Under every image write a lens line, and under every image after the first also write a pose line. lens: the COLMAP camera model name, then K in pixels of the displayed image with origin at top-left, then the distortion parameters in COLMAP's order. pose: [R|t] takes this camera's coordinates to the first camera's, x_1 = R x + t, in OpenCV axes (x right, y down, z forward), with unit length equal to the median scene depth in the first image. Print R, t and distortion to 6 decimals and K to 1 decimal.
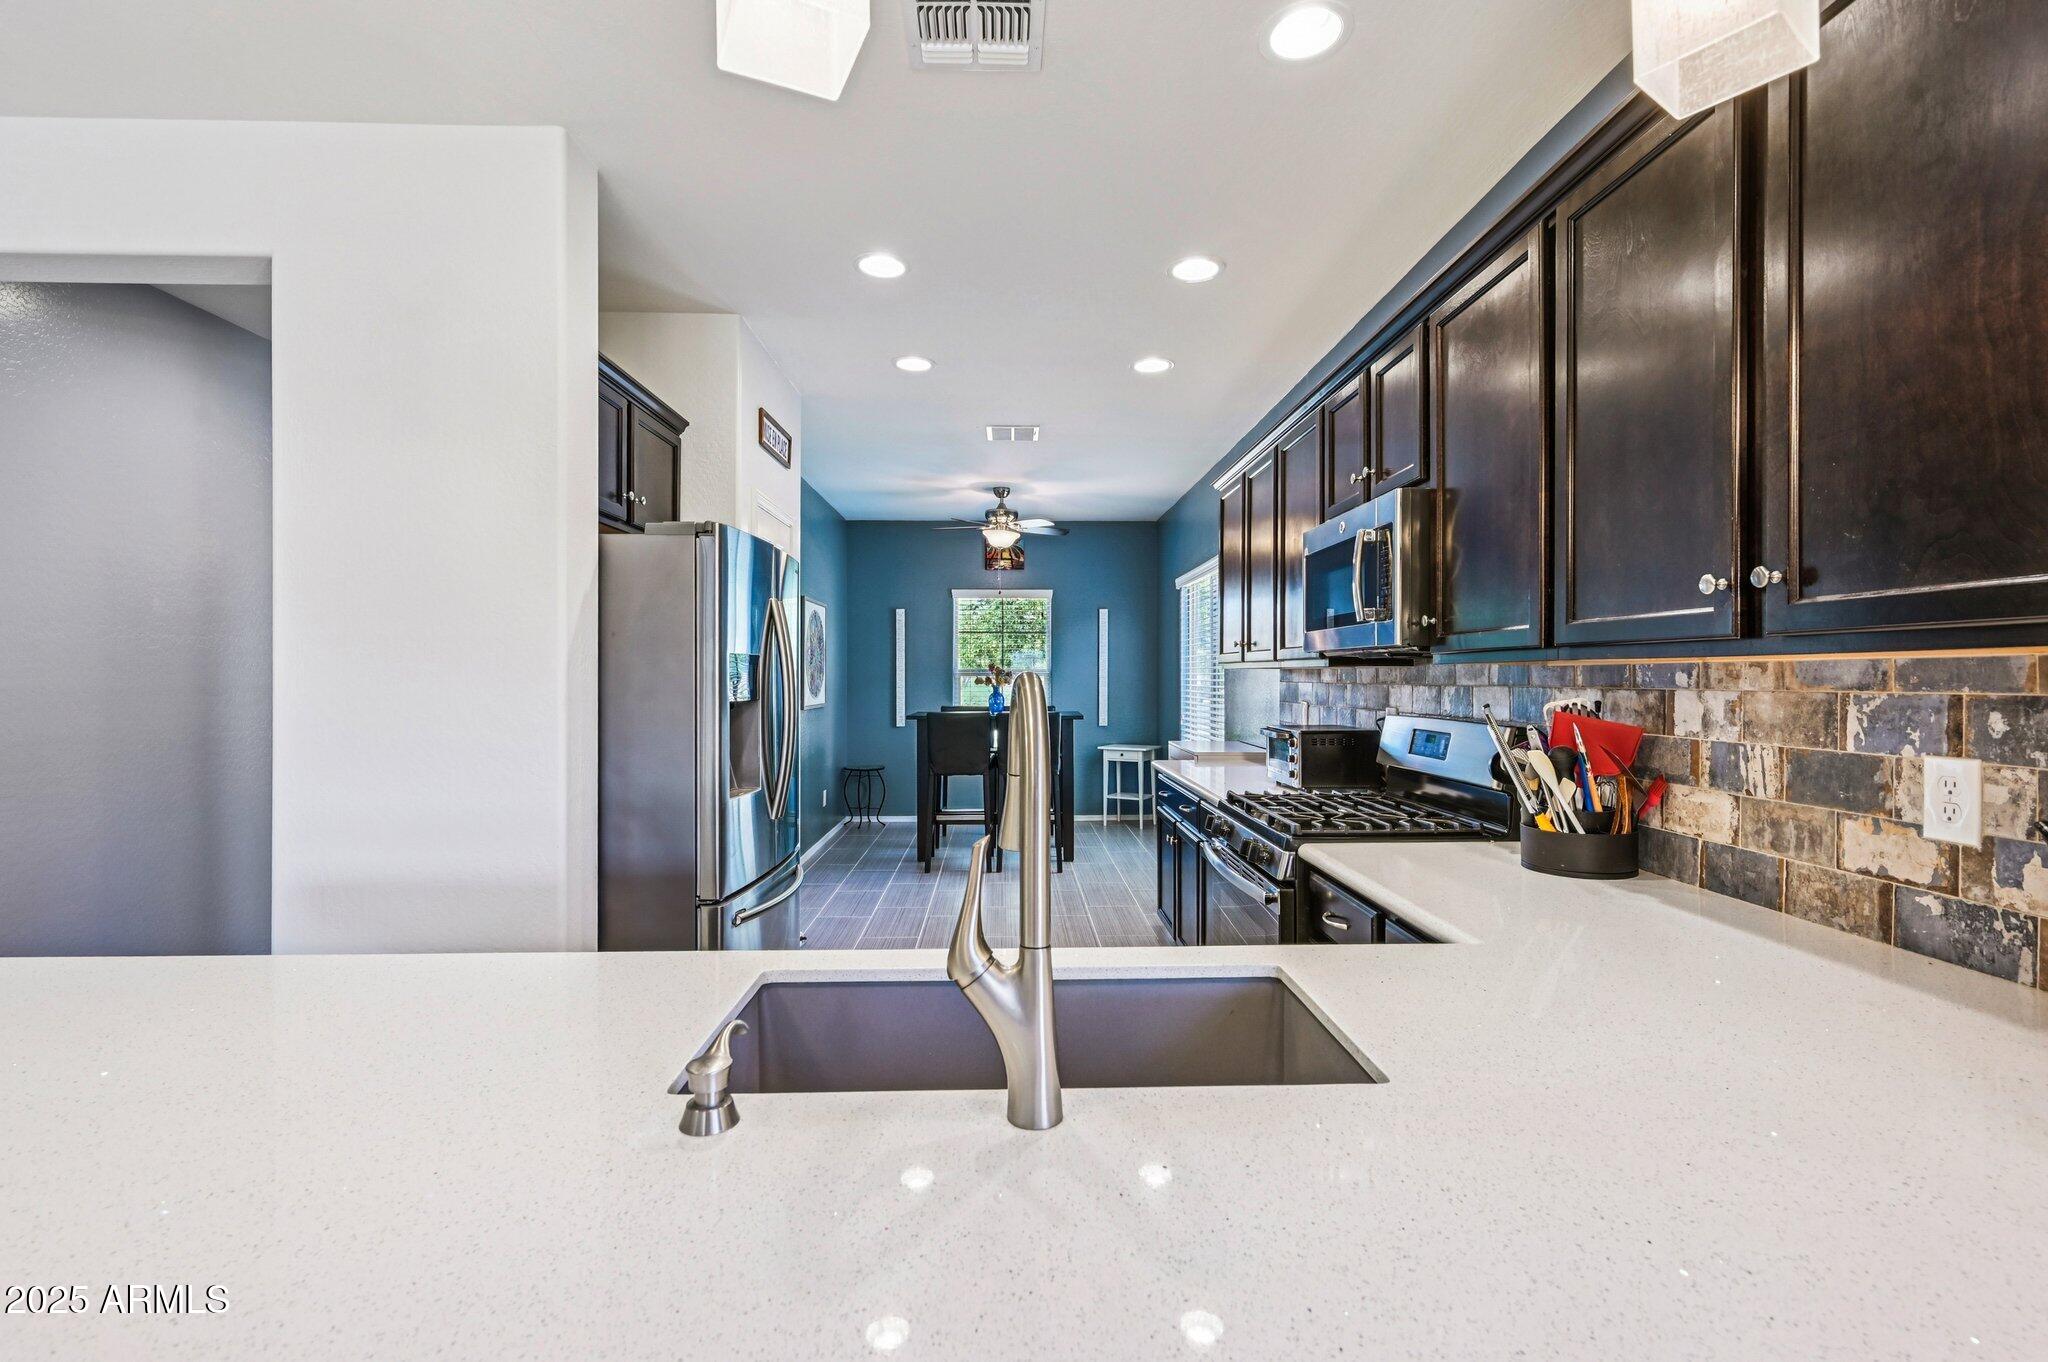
lens RADIAL K [[912.1, 0, 1031.8], [0, 912.1, 675.3], [0, 0, 1]] dist [0.000184, -0.000049]
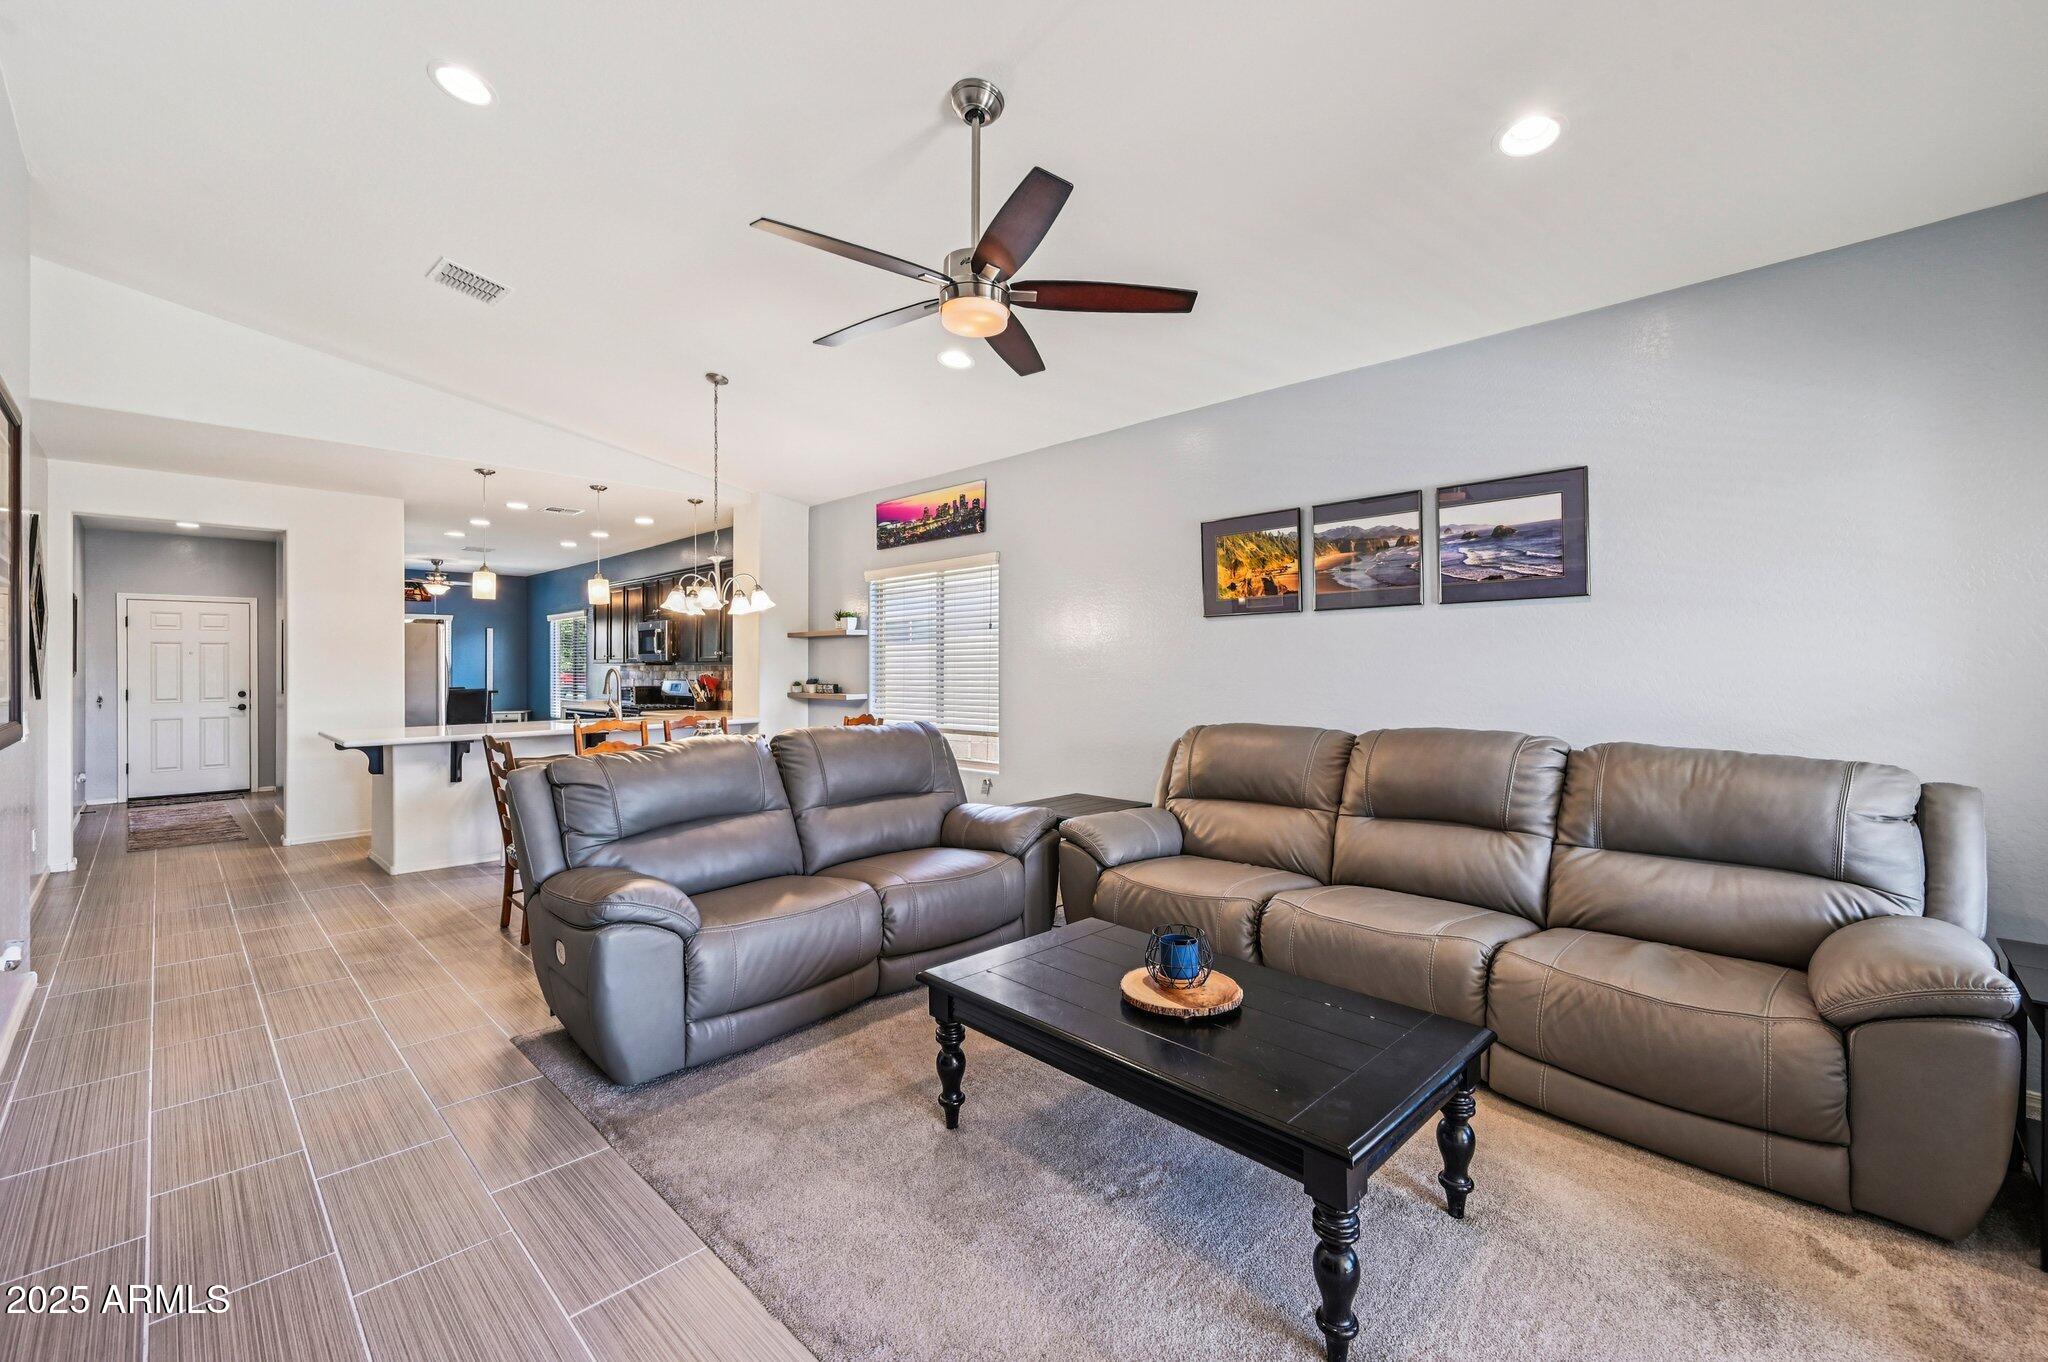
lens RADIAL K [[809.2, 0, 1024.0], [0, 809.2, 681.0], [0, 0, 1]] dist [-0.000486, 0.000058]
pose [[0.704028, -0.007275, 0.710135, -0.728122], [-0.003033, 0.999908, 0.013251, 0.002921], [-0.710166, -0.011483, 0.703941, -1.873757]]
